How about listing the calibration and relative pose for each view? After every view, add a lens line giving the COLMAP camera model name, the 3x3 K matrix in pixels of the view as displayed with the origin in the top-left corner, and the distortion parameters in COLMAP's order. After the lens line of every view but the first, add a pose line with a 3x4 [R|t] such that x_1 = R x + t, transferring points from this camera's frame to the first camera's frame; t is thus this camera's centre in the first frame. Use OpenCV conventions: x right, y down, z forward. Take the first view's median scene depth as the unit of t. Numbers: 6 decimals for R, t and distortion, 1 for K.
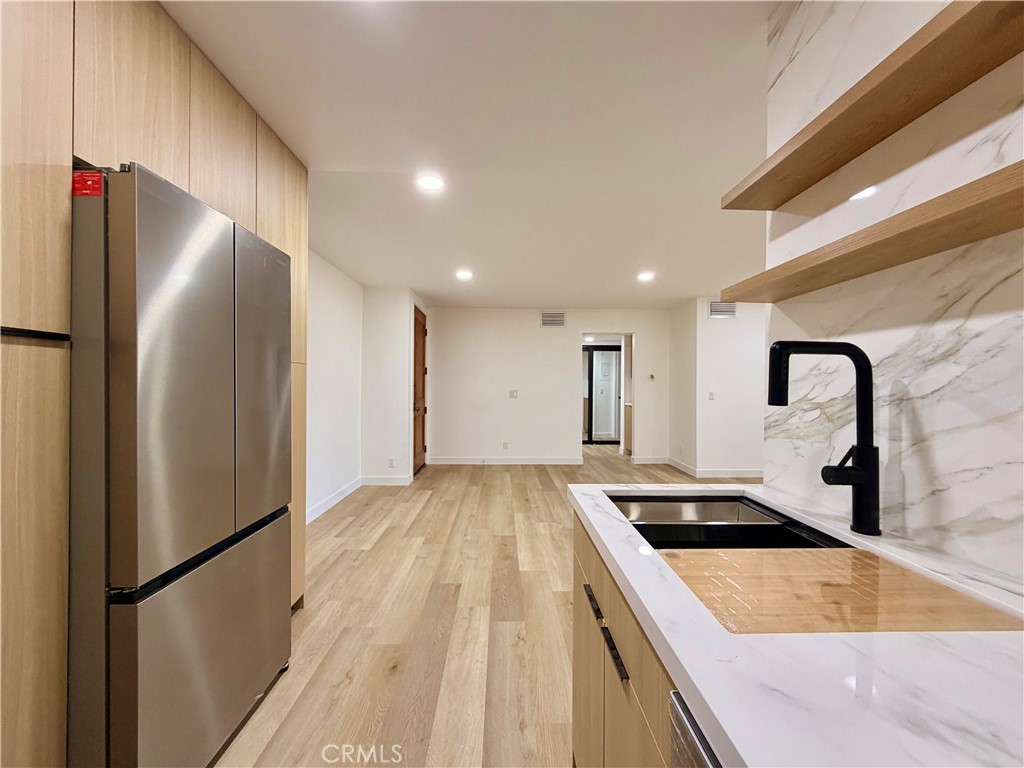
lens RADIAL K [[407.7, 0, 512.5], [0, 407.7, 383.1], [0, 0, 1]] dist [-0.000218, -0.000253]
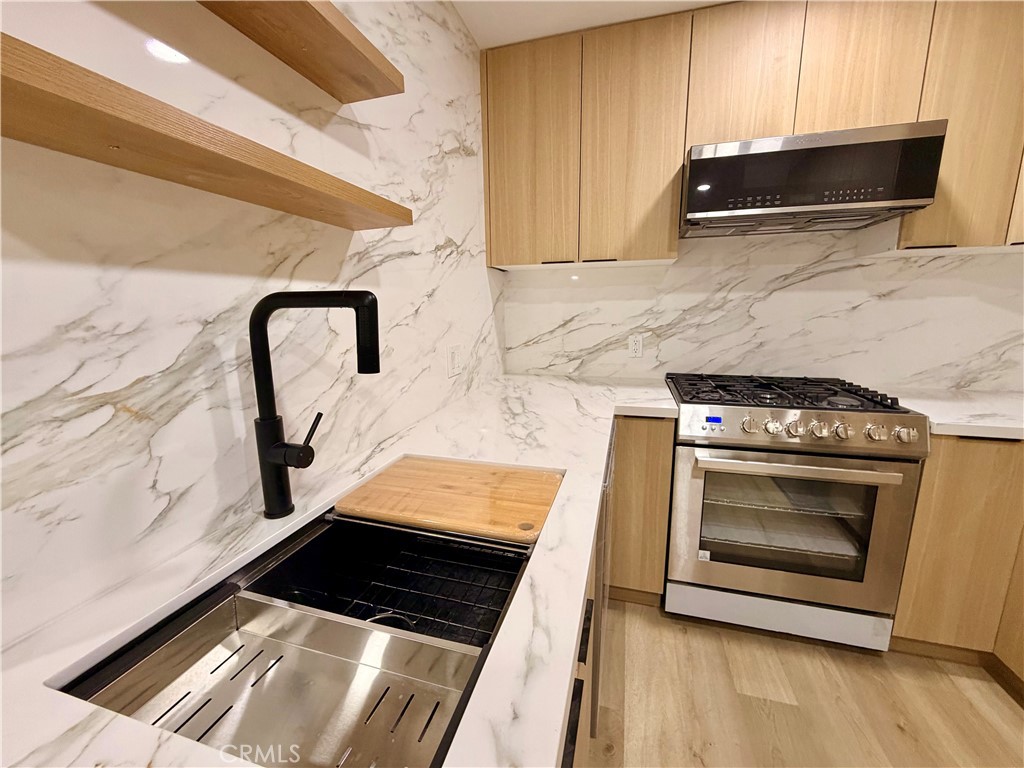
lens RADIAL K [[407.7, 0, 511.0], [0, 407.7, 383.3], [0, 0, 1]] dist [-0.000218, -0.000253]
pose [[-0.953287, -0.050623, 0.297795, 0.120844], [0.004883, 0.983146, 0.182757, -0.056893], [-0.302028, 0.175673, -0.936973, 1.366033]]
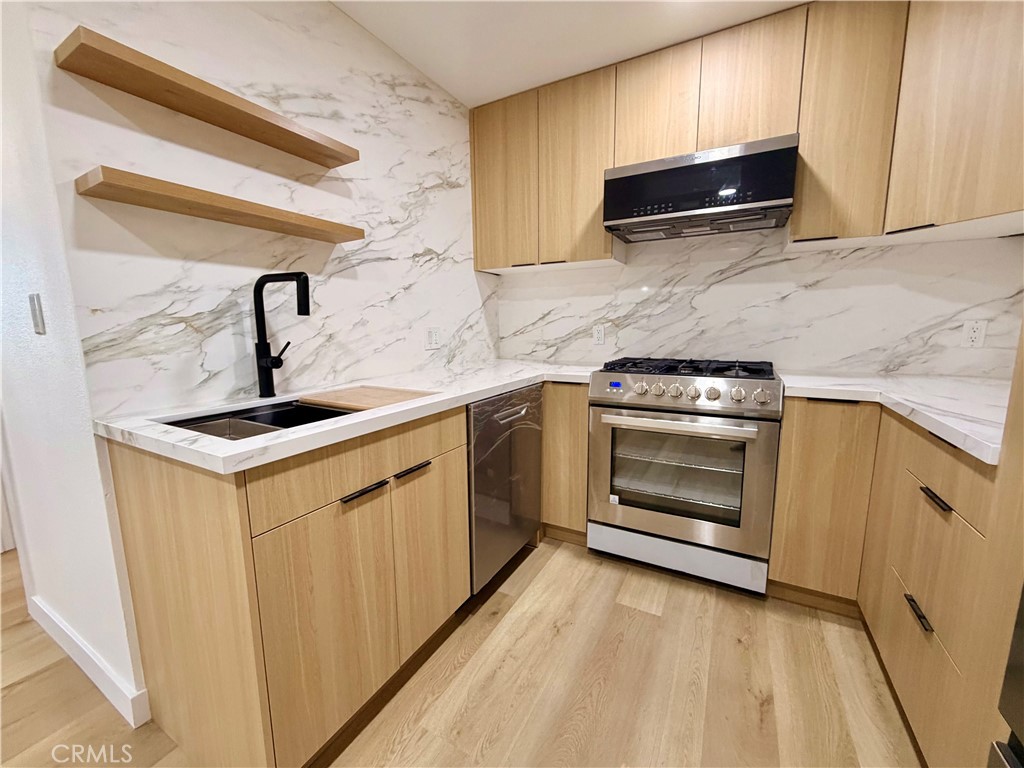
lens RADIAL K [[407.7, 0, 512.0], [0, 407.7, 383.5], [0, 0, 1]] dist [-0.000218, -0.000253]
pose [[-0.862090, -0.070251, 0.501862, -0.641861], [0.003010, 0.989617, 0.143698, 0.073233], [-0.506746, 0.125391, -0.852927, 1.576414]]
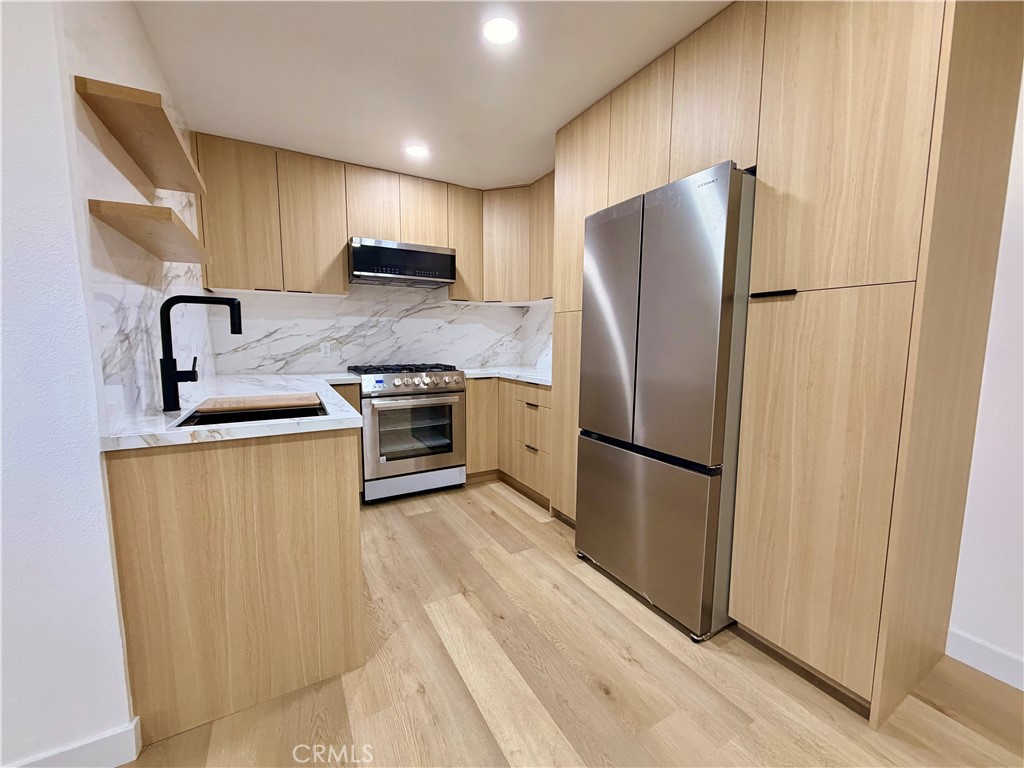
lens RADIAL K [[407.7, 0, 510.4], [0, 407.7, 382.8], [0, 0, 1]] dist [-0.000218, -0.000253]
pose [[-0.884411, 0.041099, -0.464896, 0.350220], [-0.006700, 0.994894, 0.100698, 0.064657], [0.466661, 0.092173, -0.879620, 2.601266]]
